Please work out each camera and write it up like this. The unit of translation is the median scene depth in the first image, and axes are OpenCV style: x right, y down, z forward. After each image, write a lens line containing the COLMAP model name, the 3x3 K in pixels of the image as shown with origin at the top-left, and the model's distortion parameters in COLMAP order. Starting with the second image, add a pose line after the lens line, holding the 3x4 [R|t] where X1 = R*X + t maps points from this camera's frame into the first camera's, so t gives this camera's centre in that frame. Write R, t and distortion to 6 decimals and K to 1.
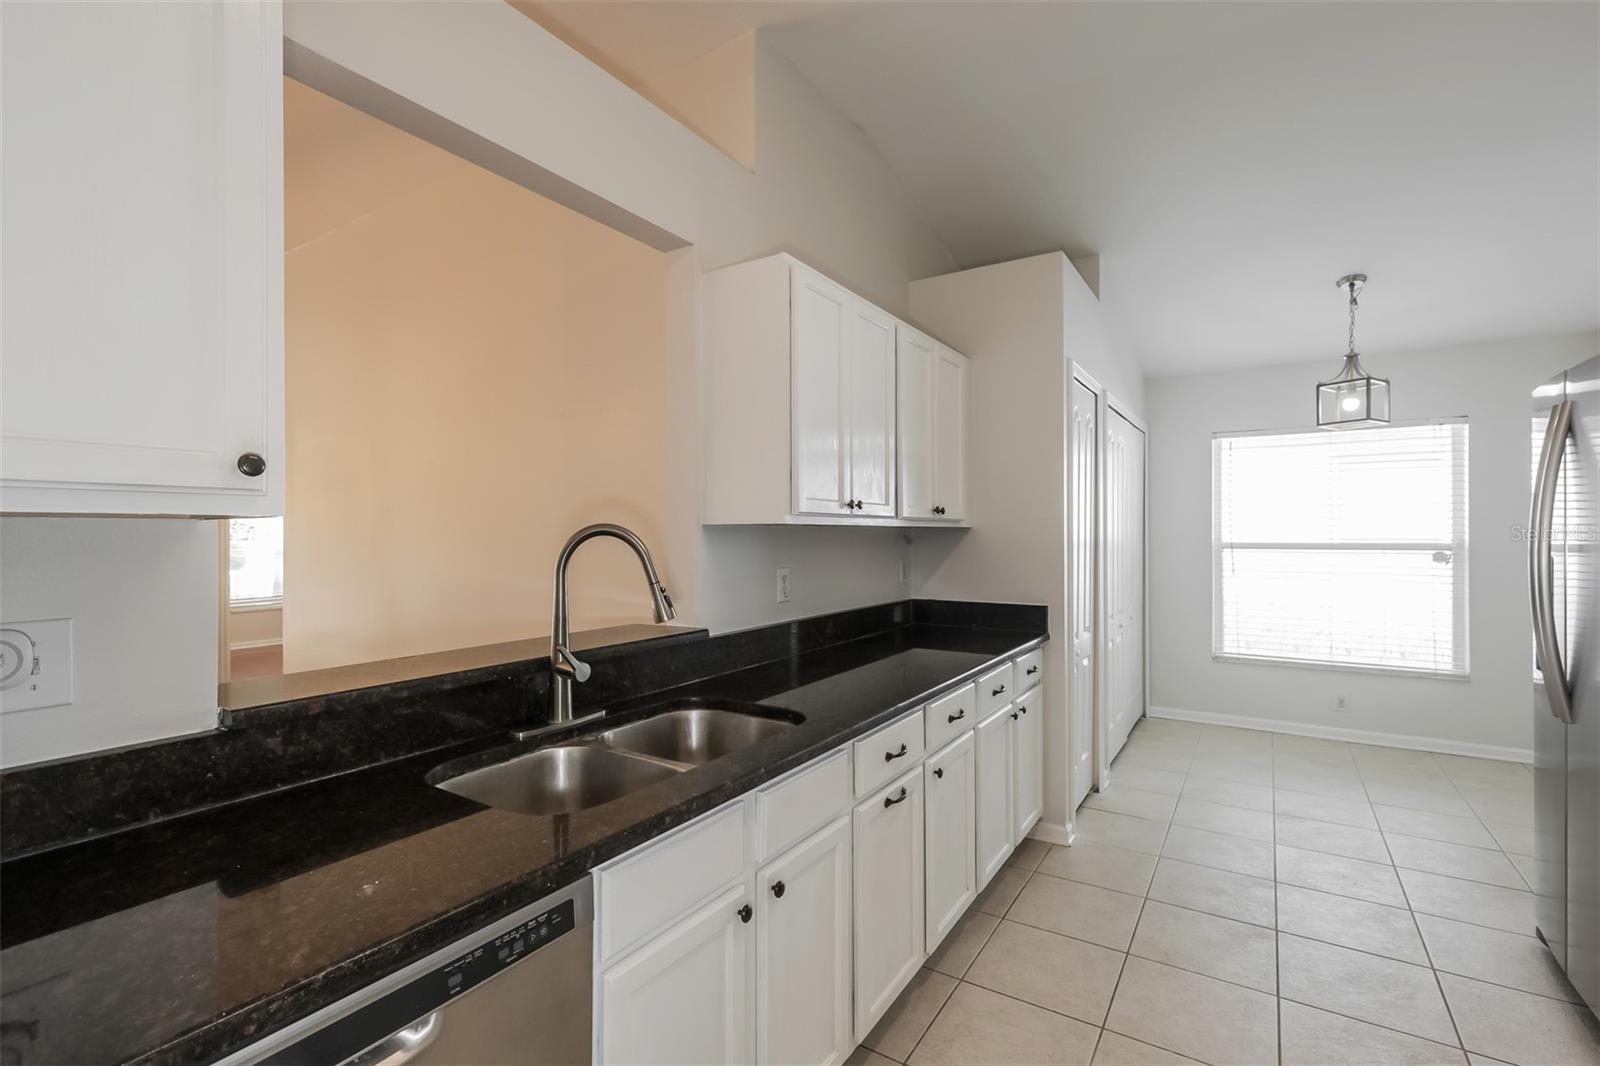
lens RADIAL K [[721.4, 0, 794.9], [0, 721.4, 532.6], [0, 0, 1]] dist [0.001244, 0.000131]
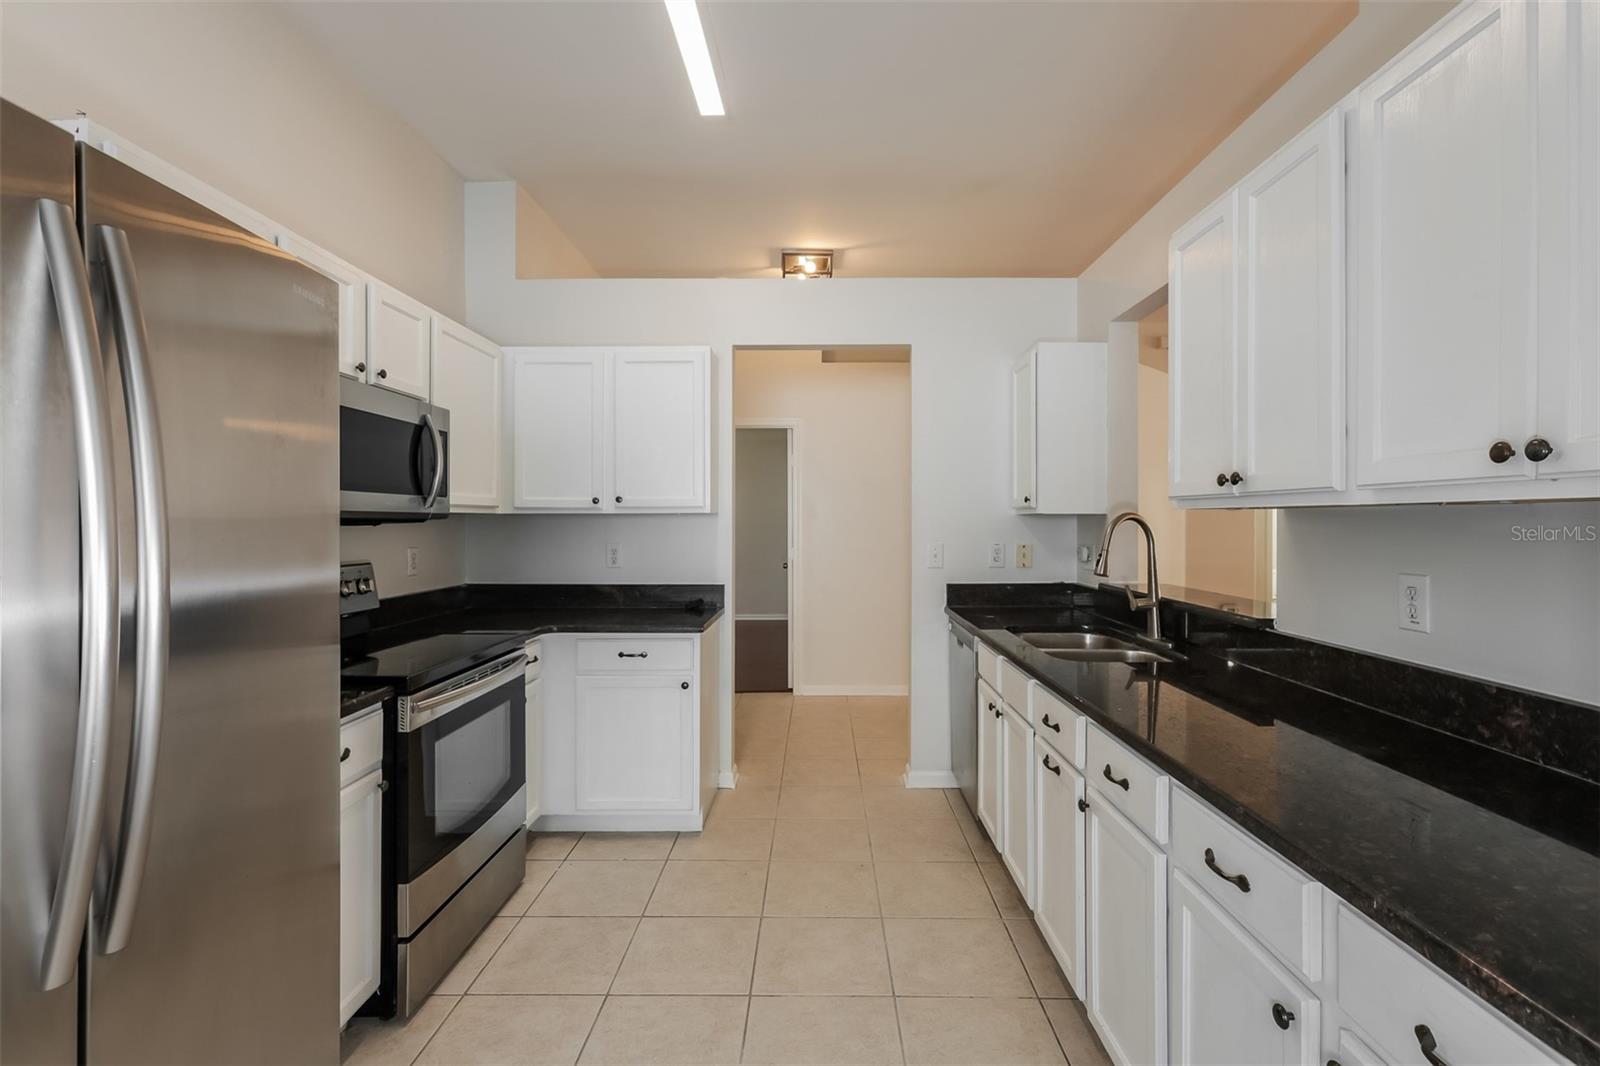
lens RADIAL K [[721.4, 0, 803.1], [0, 721.4, 521.3], [0, 0, 1]] dist [0.001244, 0.000131]
pose [[-0.853933, 0.008001, -0.520321, 0.741738], [0.007378, 0.999967, 0.003268, -0.001507], [0.520330, -0.001048, -0.853964, 1.249269]]
